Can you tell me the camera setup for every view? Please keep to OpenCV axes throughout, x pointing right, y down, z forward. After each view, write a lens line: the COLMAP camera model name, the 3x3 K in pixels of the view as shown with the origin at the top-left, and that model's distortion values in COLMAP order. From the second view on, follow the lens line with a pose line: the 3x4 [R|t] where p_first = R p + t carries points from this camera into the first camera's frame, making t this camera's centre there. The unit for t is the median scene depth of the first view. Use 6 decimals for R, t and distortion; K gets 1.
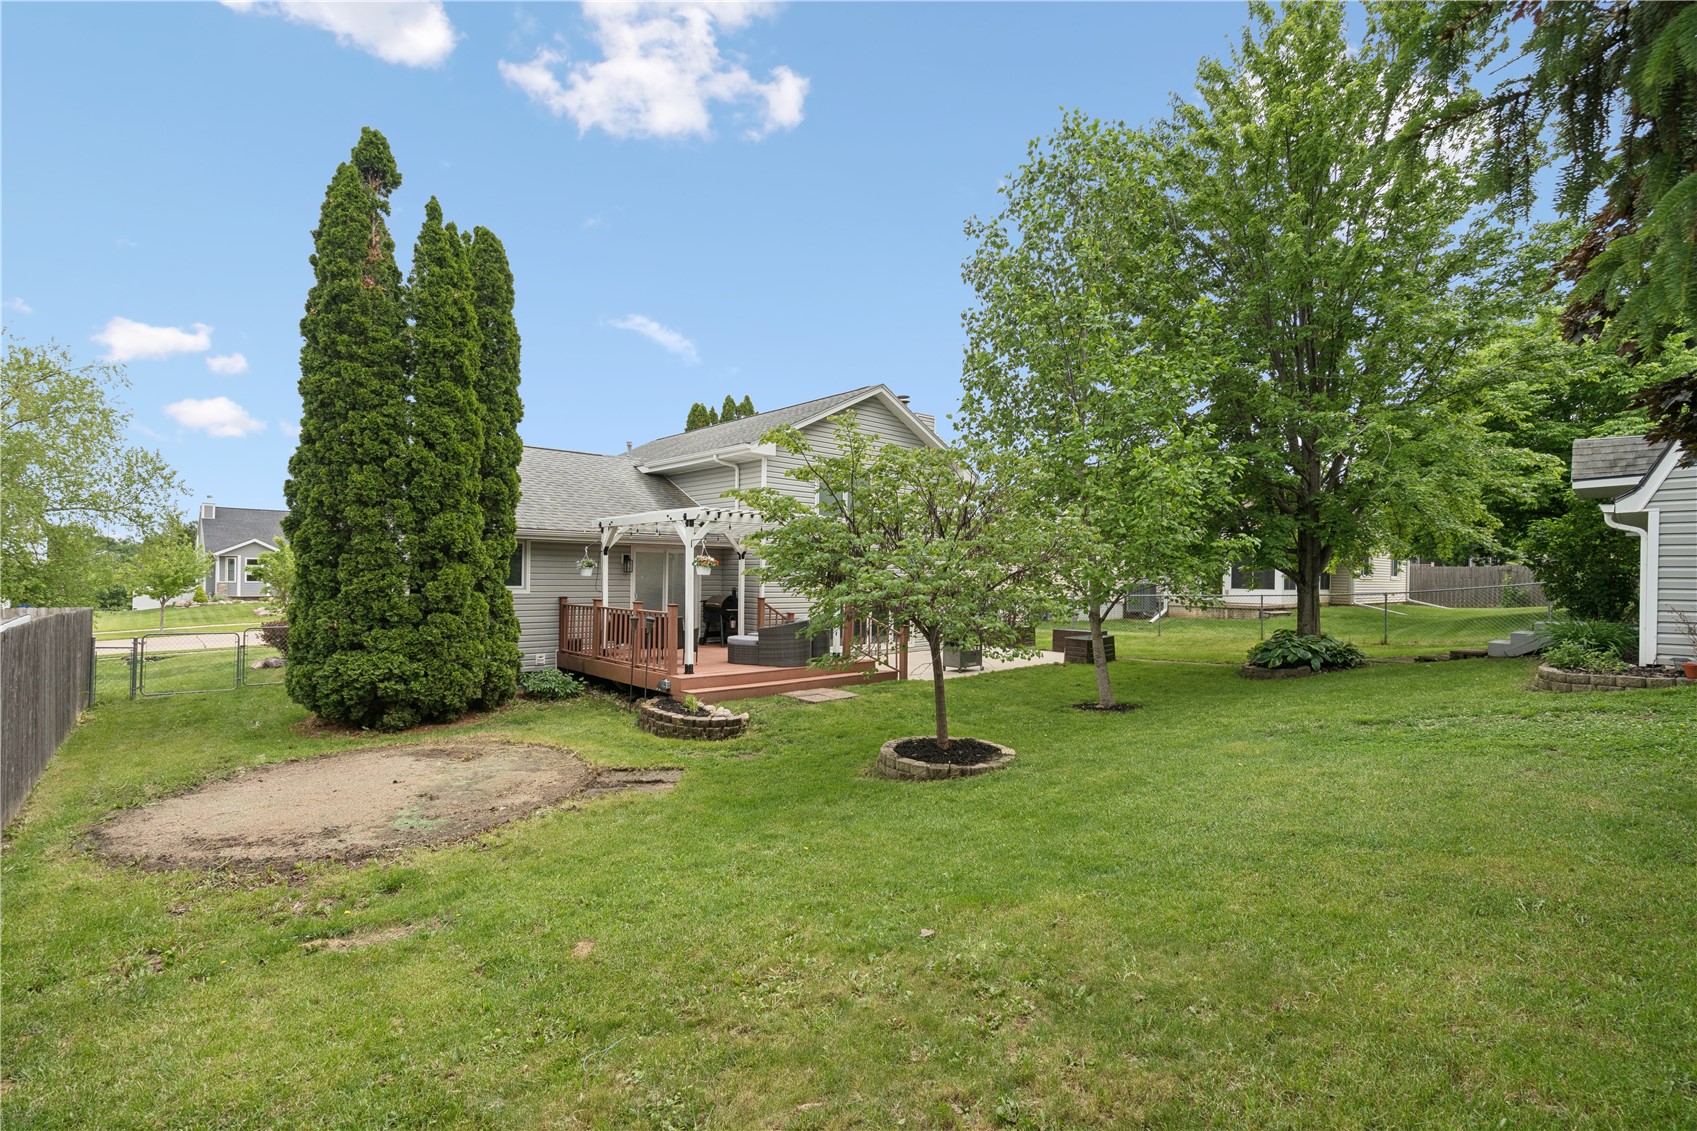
lens RADIAL K [[779.2, 0, 848.2], [0, 779.2, 569.5], [0, 0, 1]] dist [-0.001822, -0.000106]
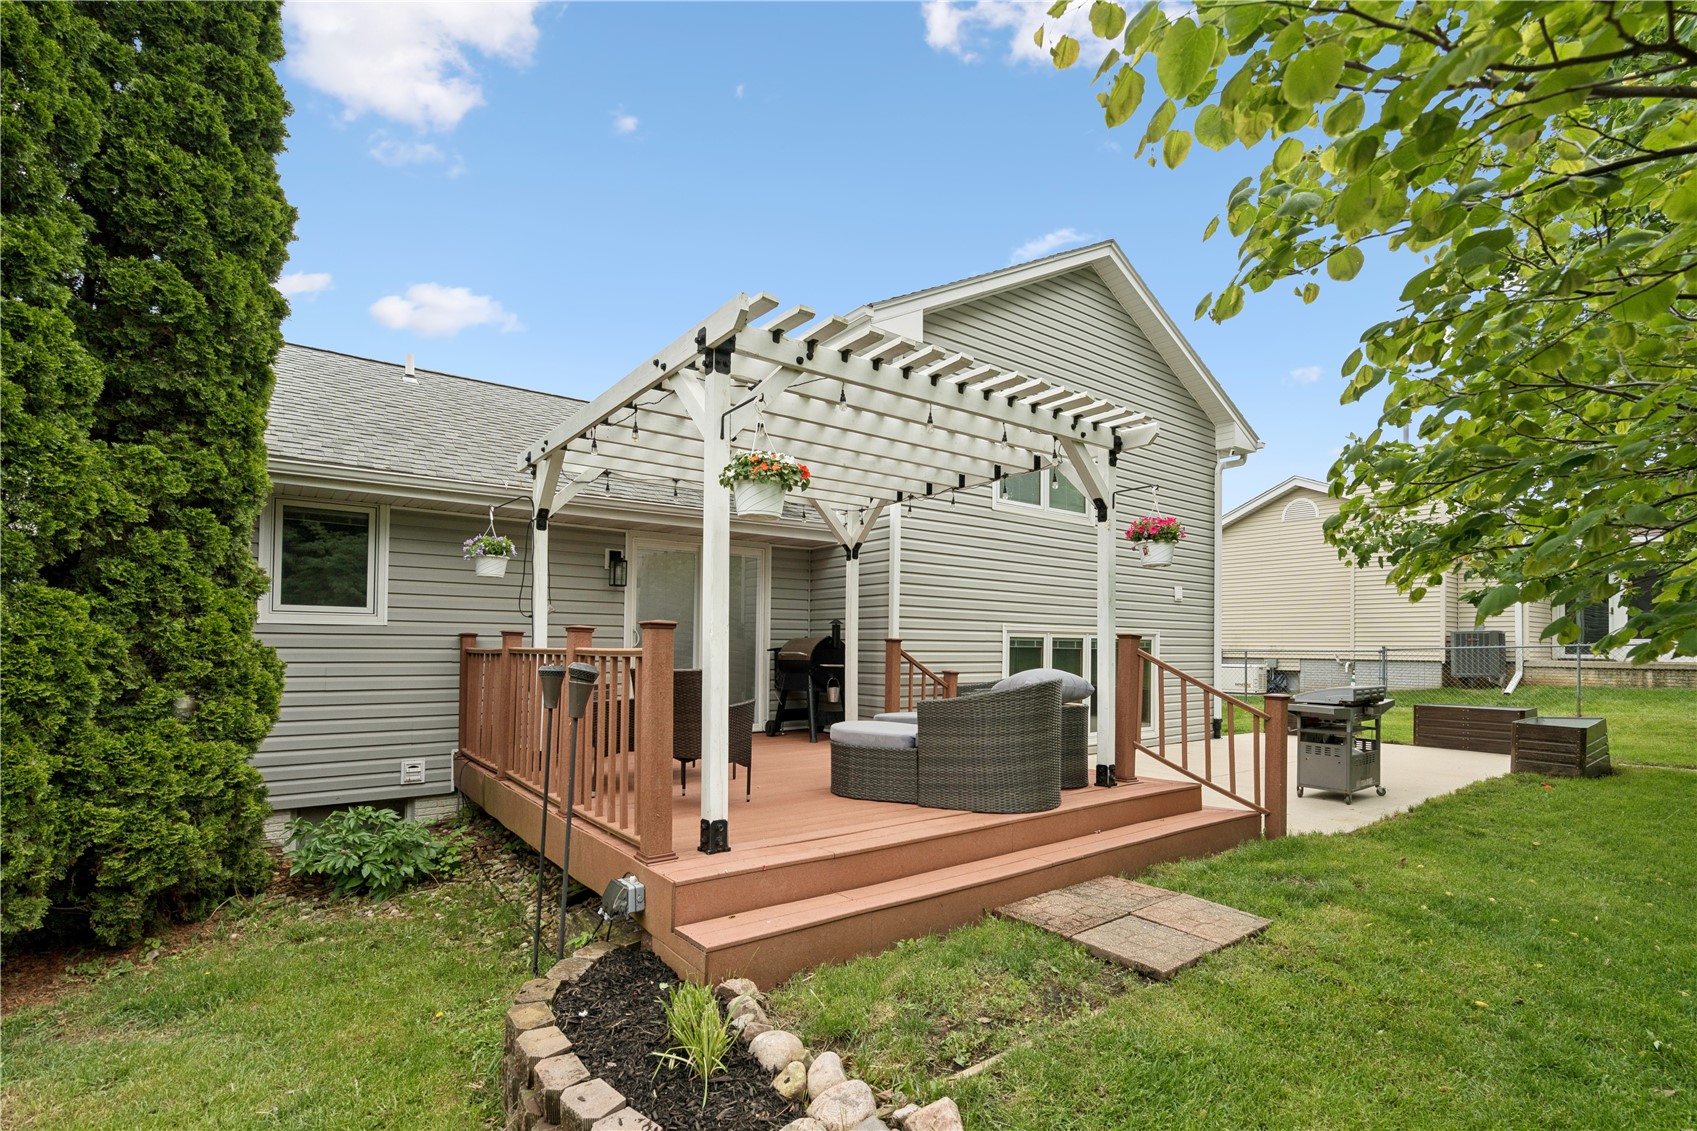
lens RADIAL K [[779.2, 0, 856.0], [0, 779.2, 629.7], [0, 0, 1]] dist [-0.001822, -0.000106]
pose [[0.995602, -0.008767, -0.093271, -0.098662], [0.006802, 0.999749, -0.021360, 0.044414], [0.093435, 0.020632, 0.995412, 0.574138]]
